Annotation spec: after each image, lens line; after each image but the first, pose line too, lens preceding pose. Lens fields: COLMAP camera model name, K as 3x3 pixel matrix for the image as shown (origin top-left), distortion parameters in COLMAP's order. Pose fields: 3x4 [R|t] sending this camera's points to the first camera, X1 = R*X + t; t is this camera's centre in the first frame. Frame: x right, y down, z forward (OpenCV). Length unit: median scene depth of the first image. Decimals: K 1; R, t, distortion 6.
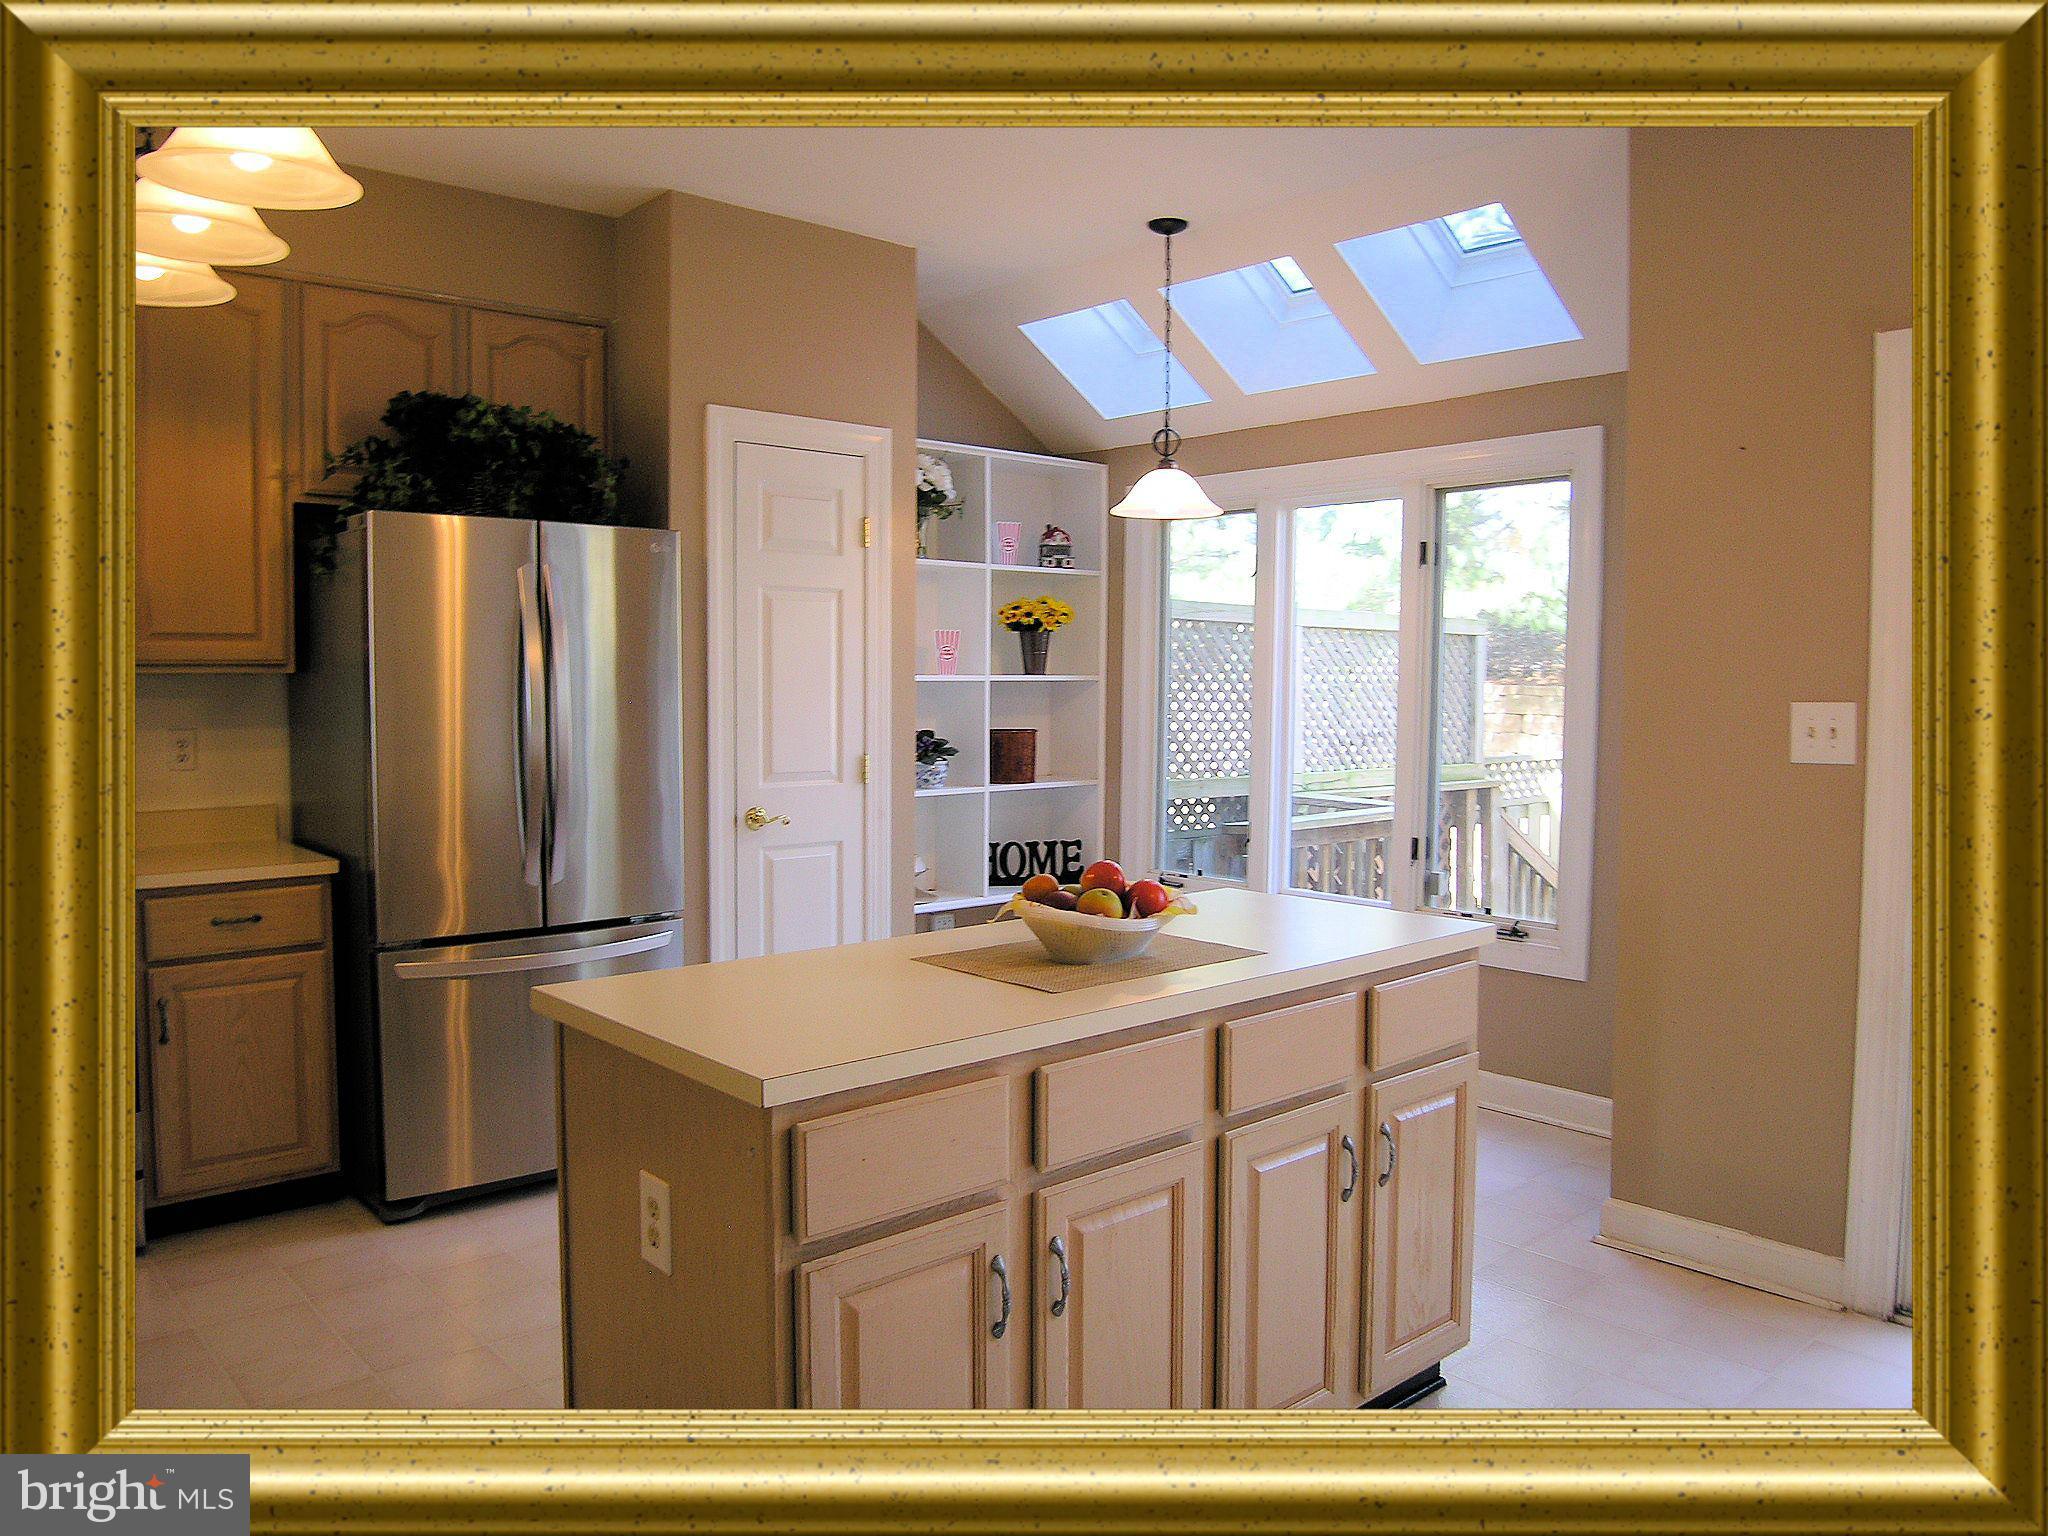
lens RADIAL K [[1461.5, 0, 1030.5], [0, 1461.5, 756.3], [0, 0, 1]] dist [-0.057328, 0.003393]
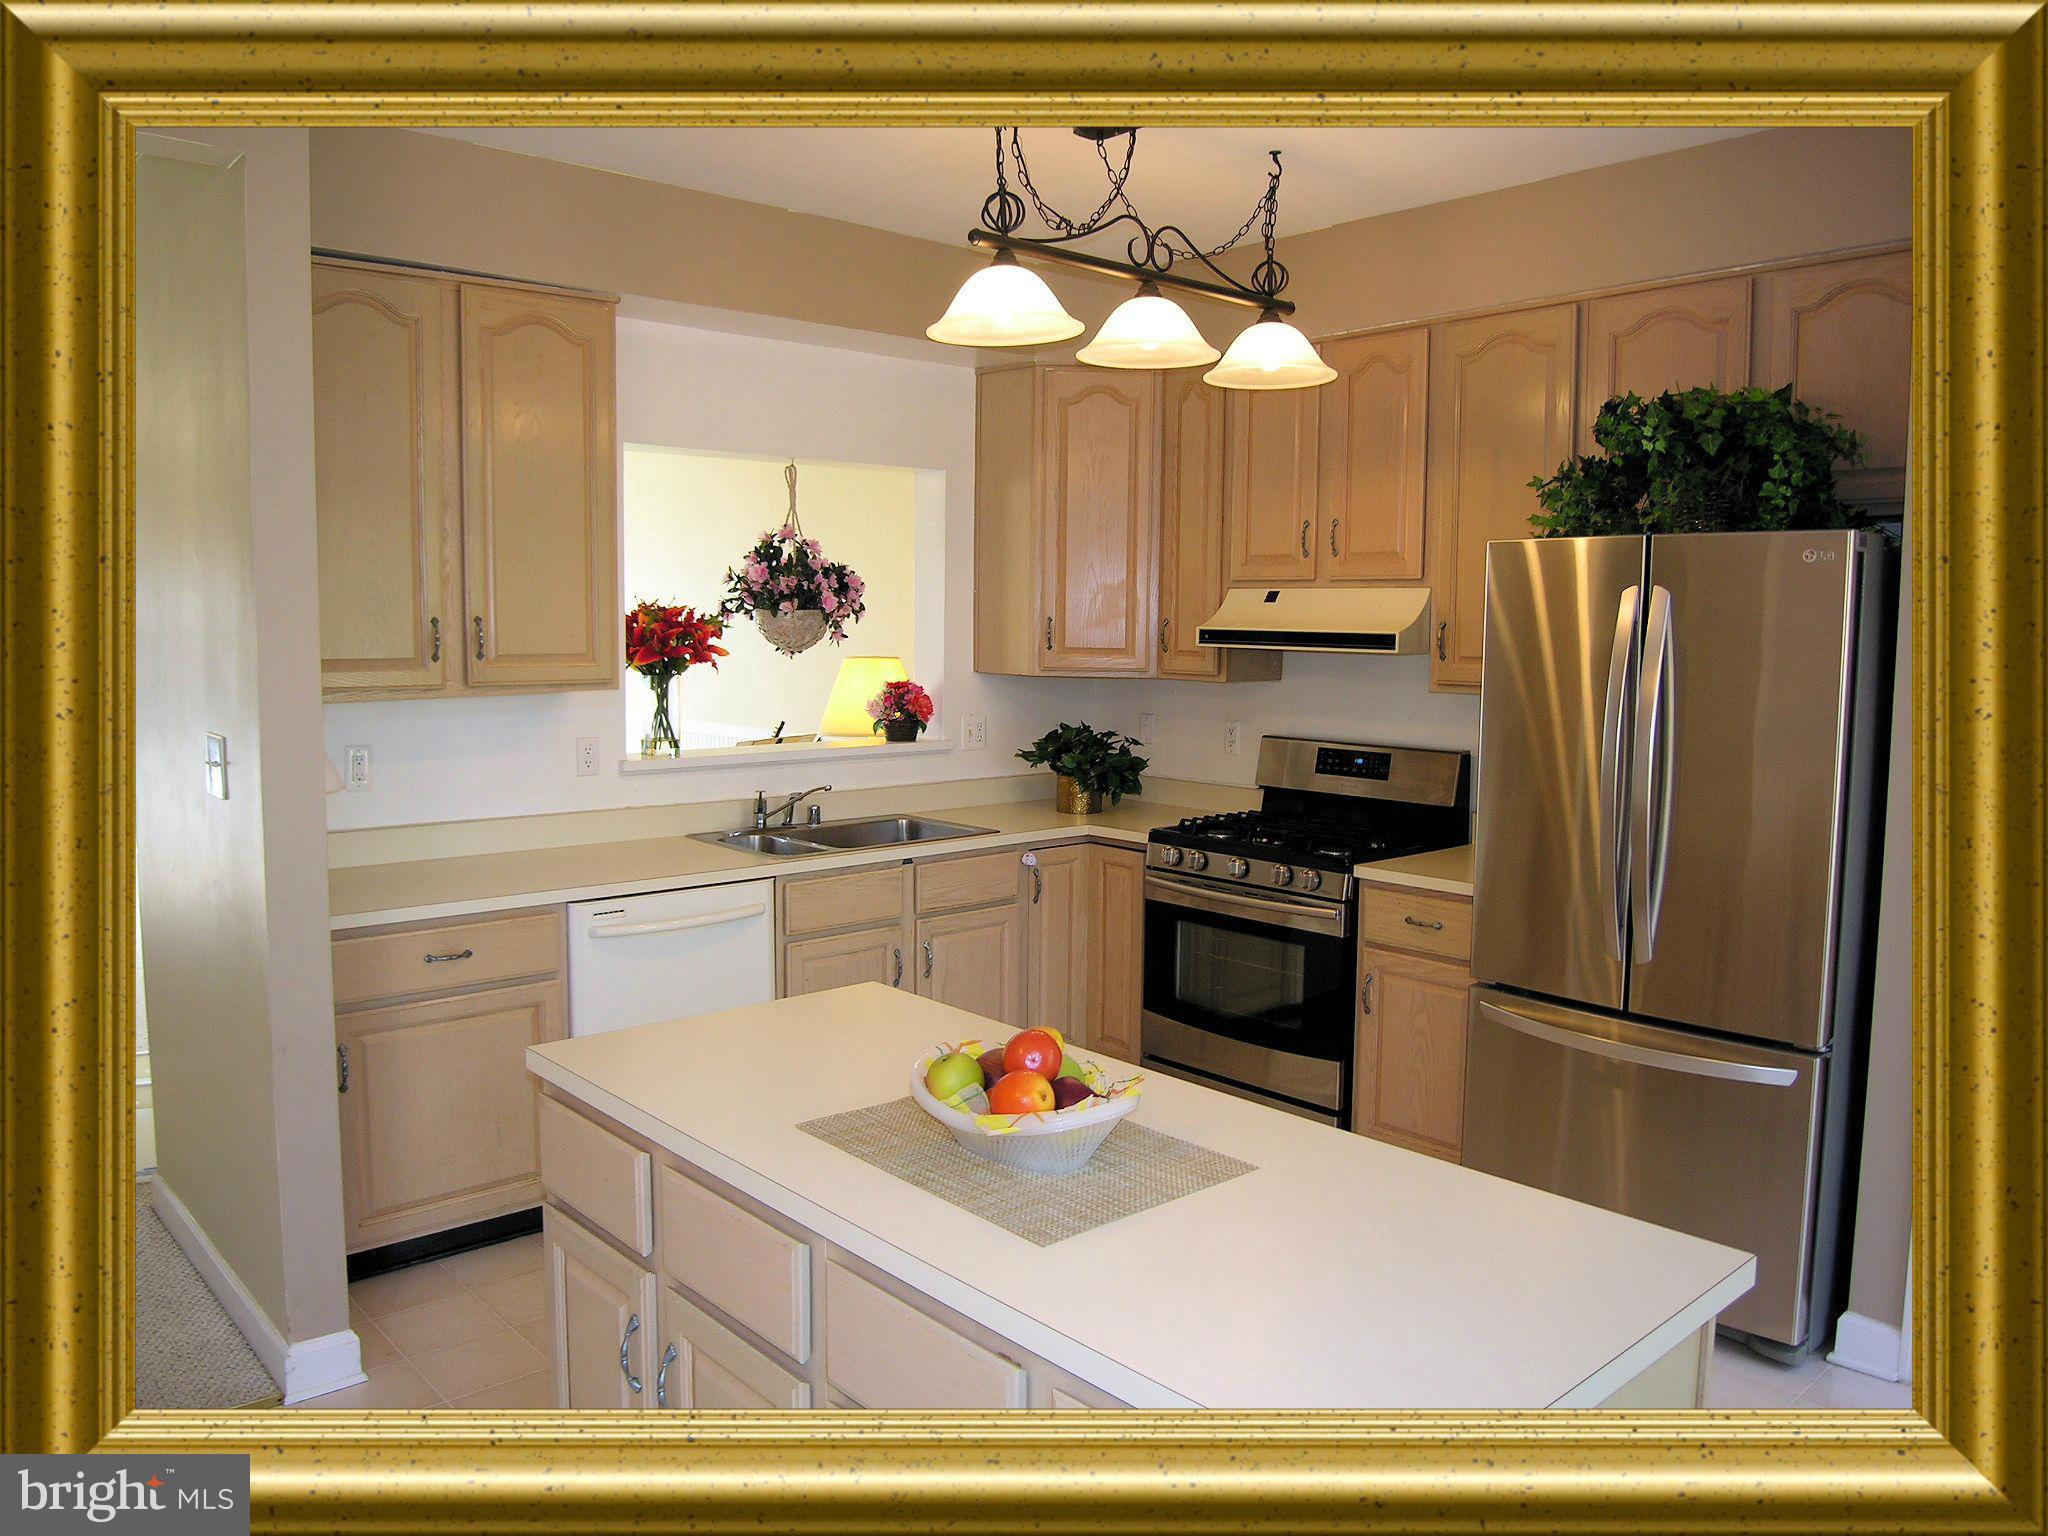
lens RADIAL K [[1461.5, 0, 1030.5], [0, 1461.5, 756.3], [0, 0, 1]] dist [-0.057328, 0.003393]
pose [[0.021900, 0.088726, -0.995815, 0.343048], [-0.069360, 0.993789, 0.087020, -0.056618], [0.997351, 0.067164, 0.027918, 0.427035]]
